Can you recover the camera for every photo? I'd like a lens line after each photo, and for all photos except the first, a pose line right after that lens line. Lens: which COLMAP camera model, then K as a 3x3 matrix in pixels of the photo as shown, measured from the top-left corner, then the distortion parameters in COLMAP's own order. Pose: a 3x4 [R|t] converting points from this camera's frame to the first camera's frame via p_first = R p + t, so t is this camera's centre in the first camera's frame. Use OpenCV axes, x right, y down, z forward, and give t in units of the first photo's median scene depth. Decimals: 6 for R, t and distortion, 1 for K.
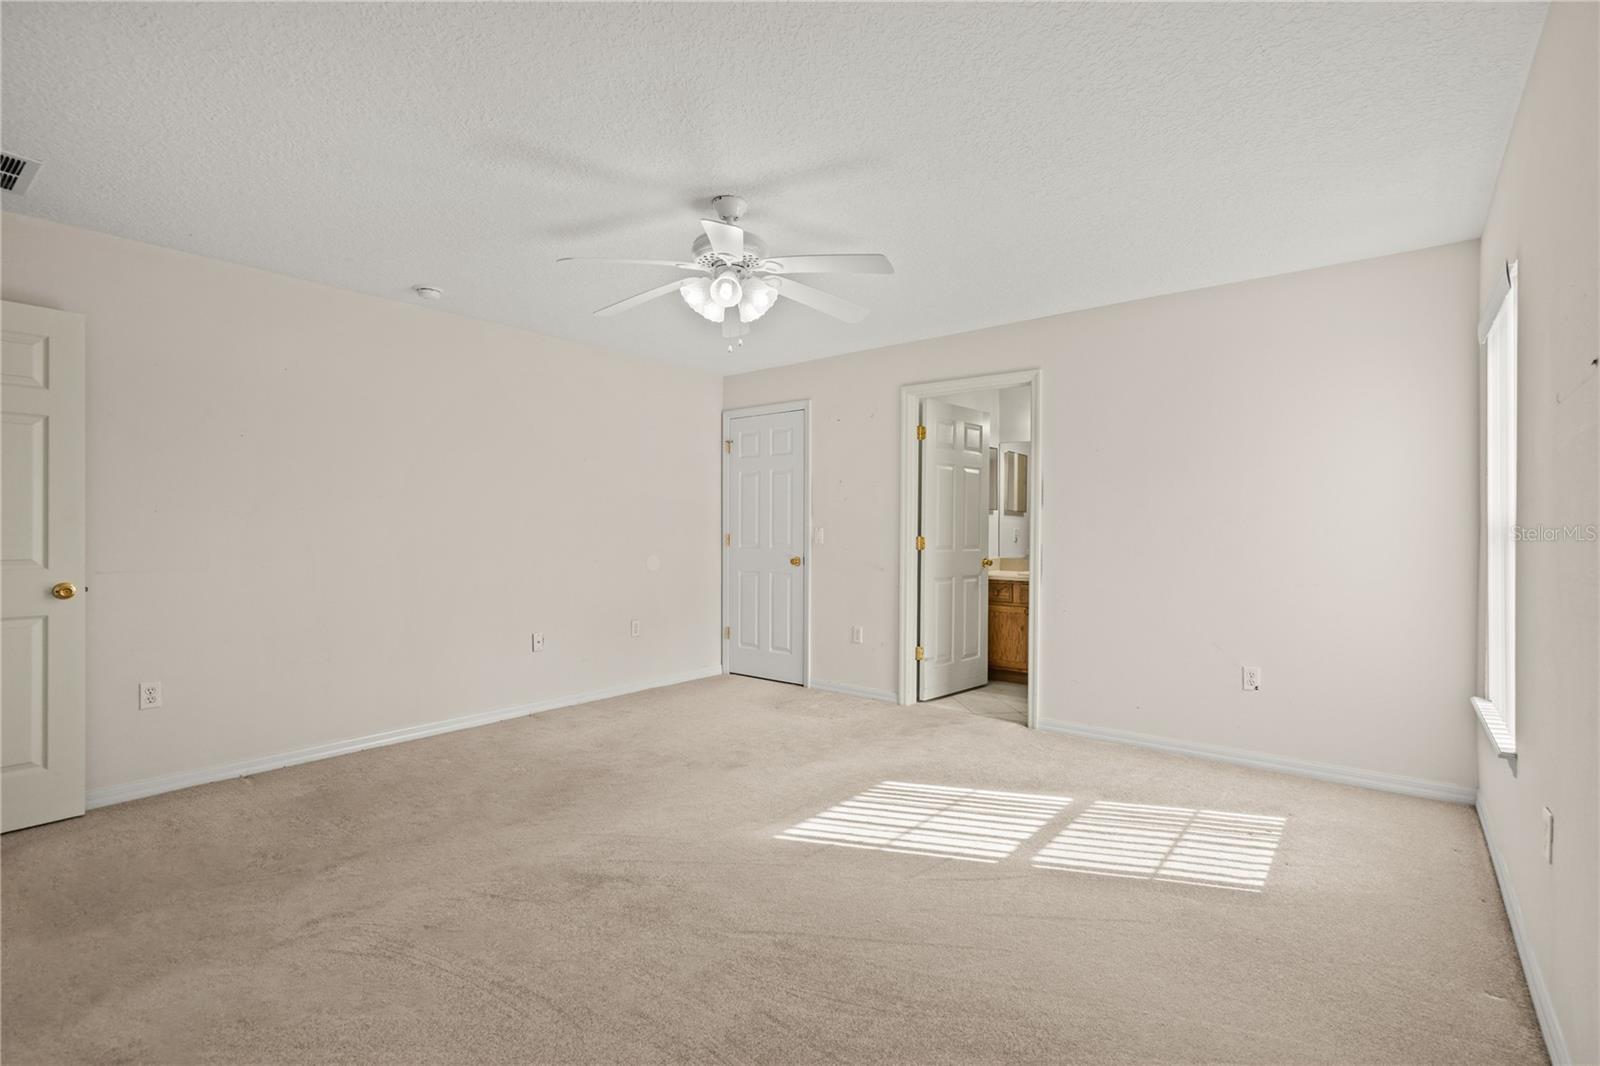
lens RADIAL K [[731.3, 0, 794.4], [0, 731.3, 530.9], [0, 0, 1]] dist [0.001449, 0.000005]
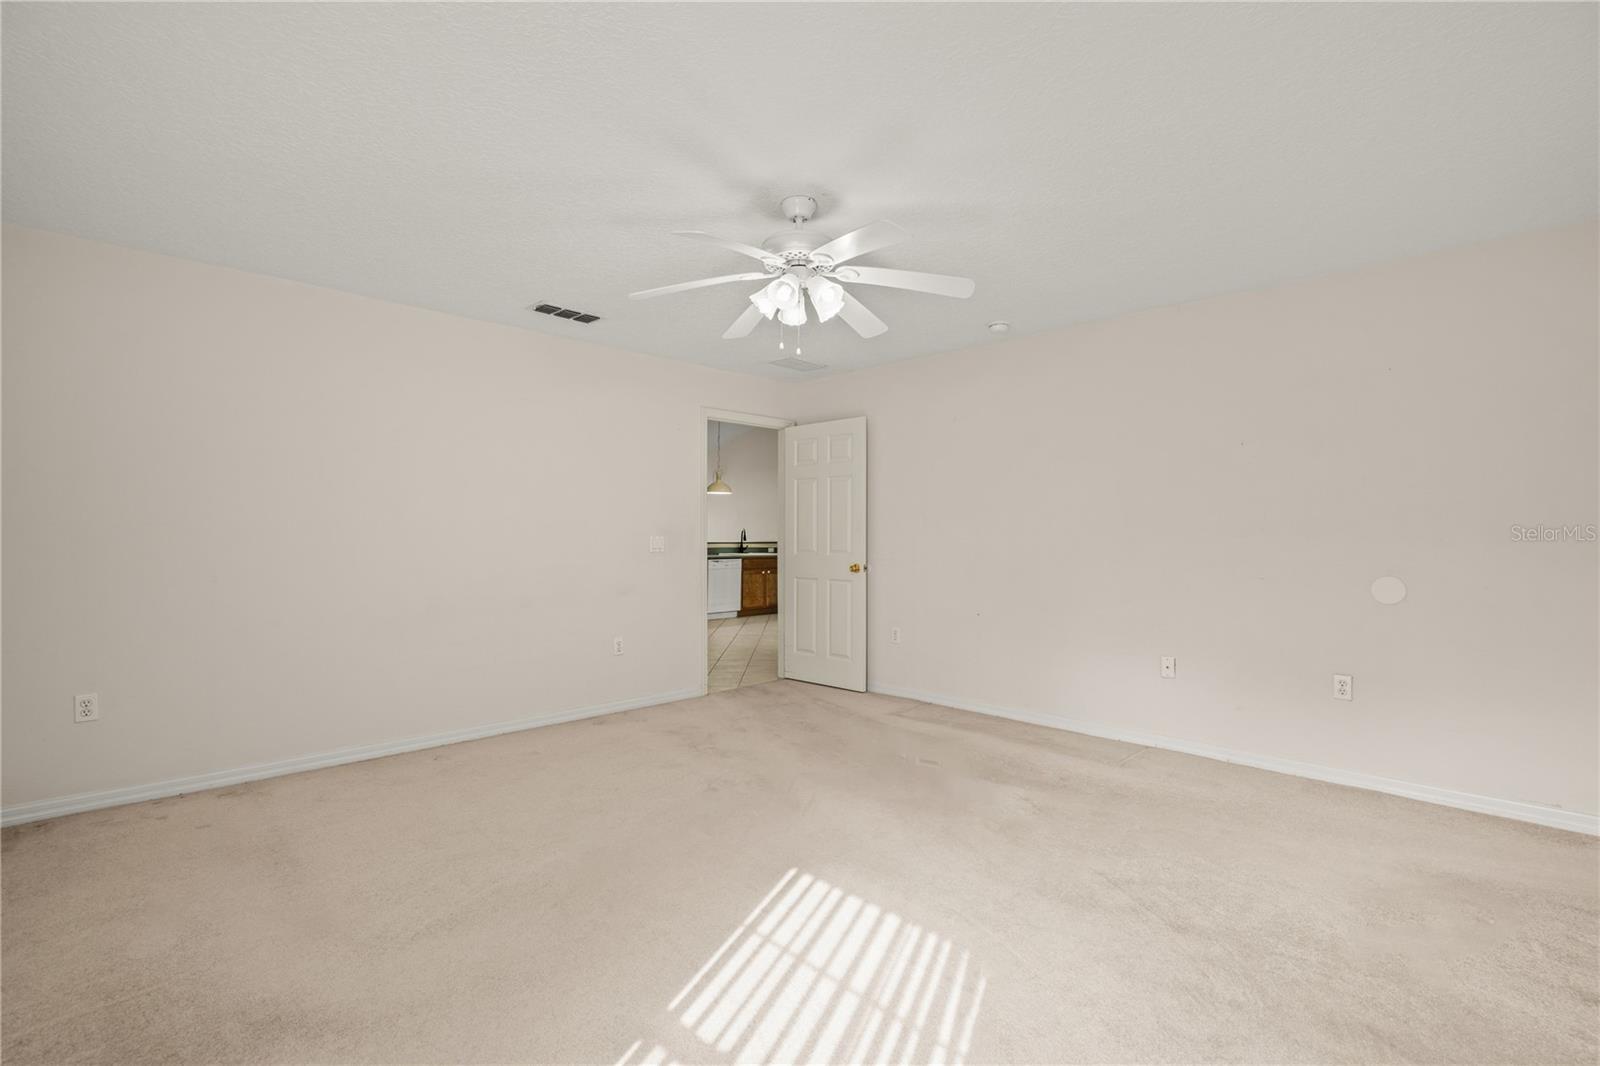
lens RADIAL K [[731.3, 0, 797.1], [0, 731.3, 529.7], [0, 0, 1]] dist [0.001449, 0.000005]
pose [[-0.101698, -0.009076, -0.994774, 0.832632], [-0.015680, 0.999849, -0.007519, 0.006203], [0.994692, 0.014834, -0.101825, 1.032702]]
